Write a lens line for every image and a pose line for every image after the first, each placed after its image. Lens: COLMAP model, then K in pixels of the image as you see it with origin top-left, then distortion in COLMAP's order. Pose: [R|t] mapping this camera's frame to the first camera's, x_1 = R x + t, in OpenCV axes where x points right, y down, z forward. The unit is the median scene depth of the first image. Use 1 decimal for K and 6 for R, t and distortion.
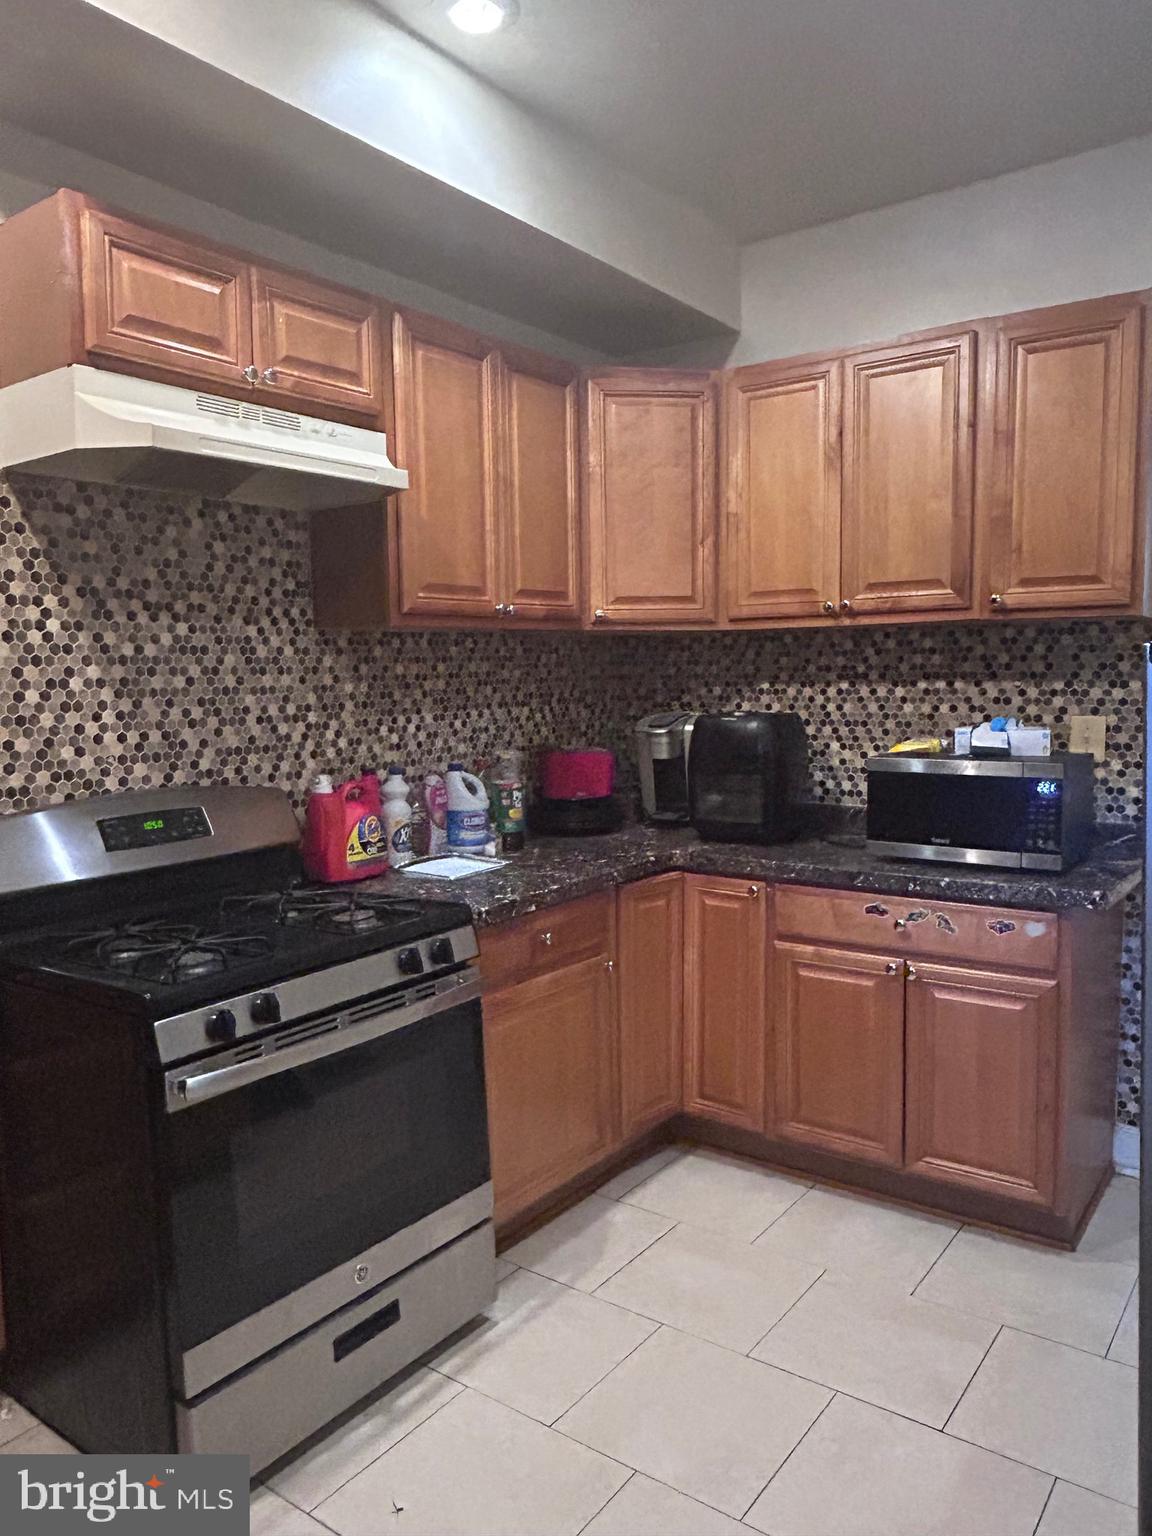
lens RADIAL K [[1085.1, 0, 574.7], [0, 1085.1, 769.8], [0, 0, 1]] dist [-0.019570, -0.000296]
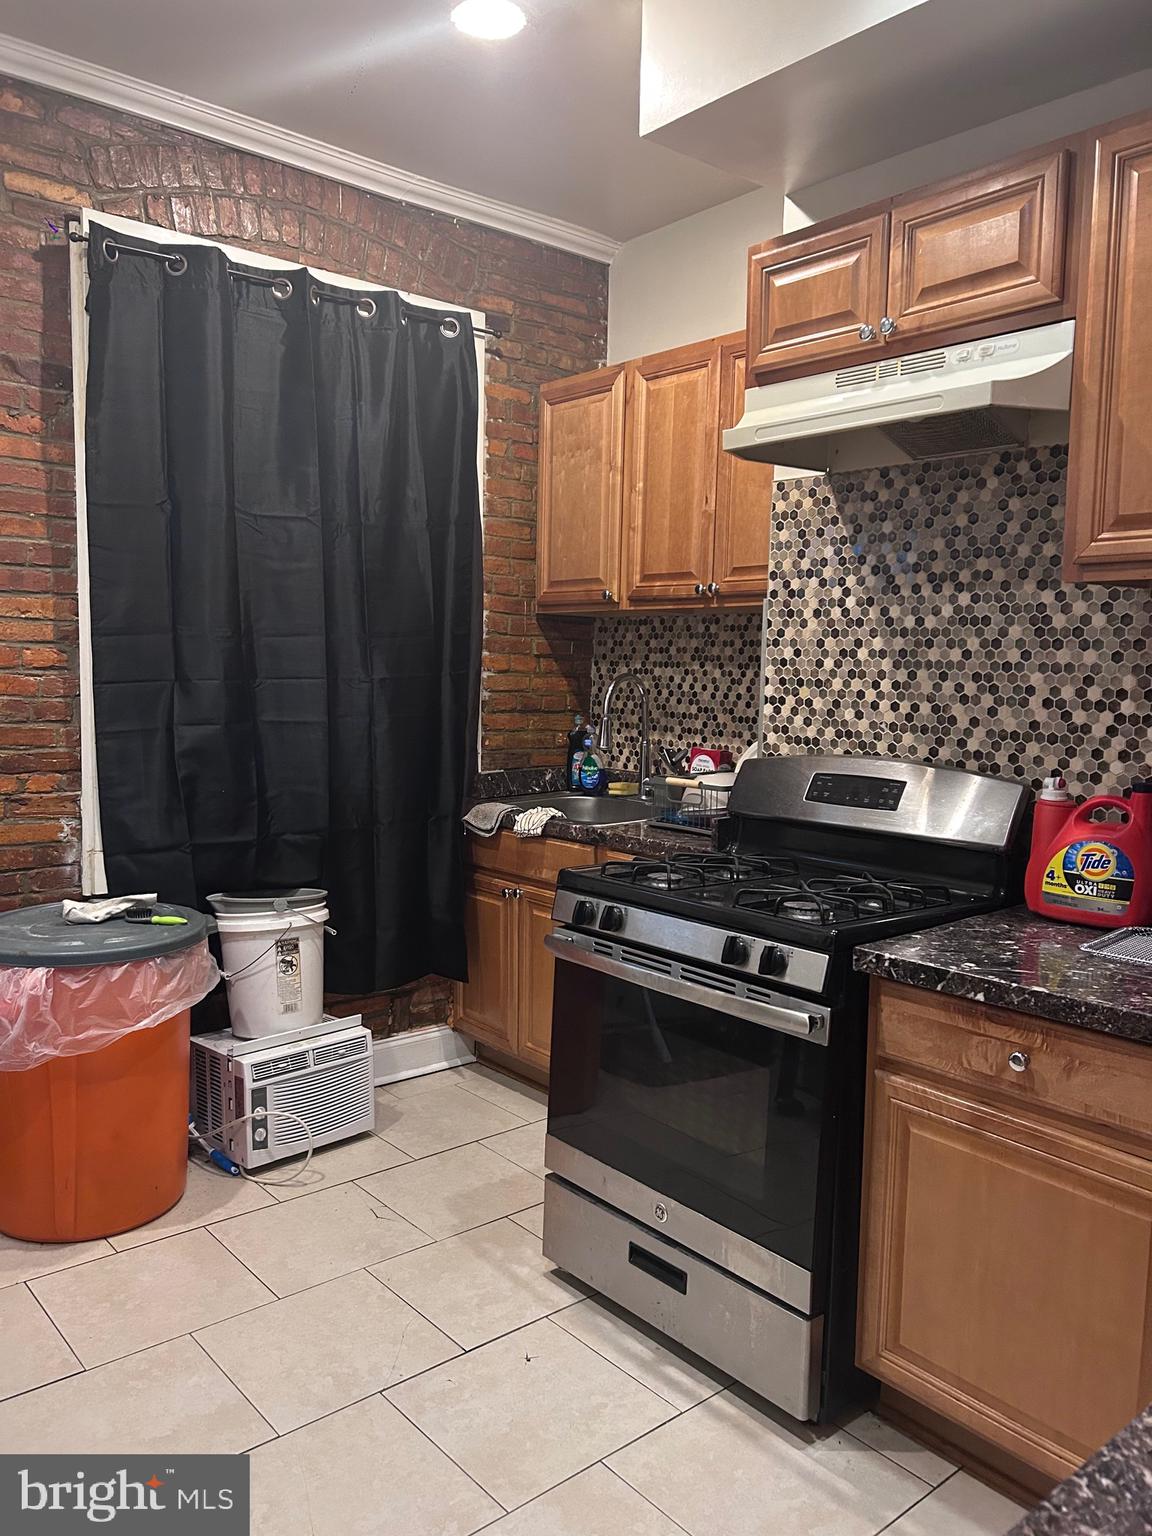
lens RADIAL K [[1163.5, 0, 574.1], [0, 1163.5, 766.4], [0, 0, 1]] dist [0.026055, -0.007968]
pose [[-0.231238, 0.107868, -0.966899, 0.742738], [-0.096330, 0.986413, 0.133082, -0.091467], [0.968116, 0.123915, -0.217705, 0.937128]]
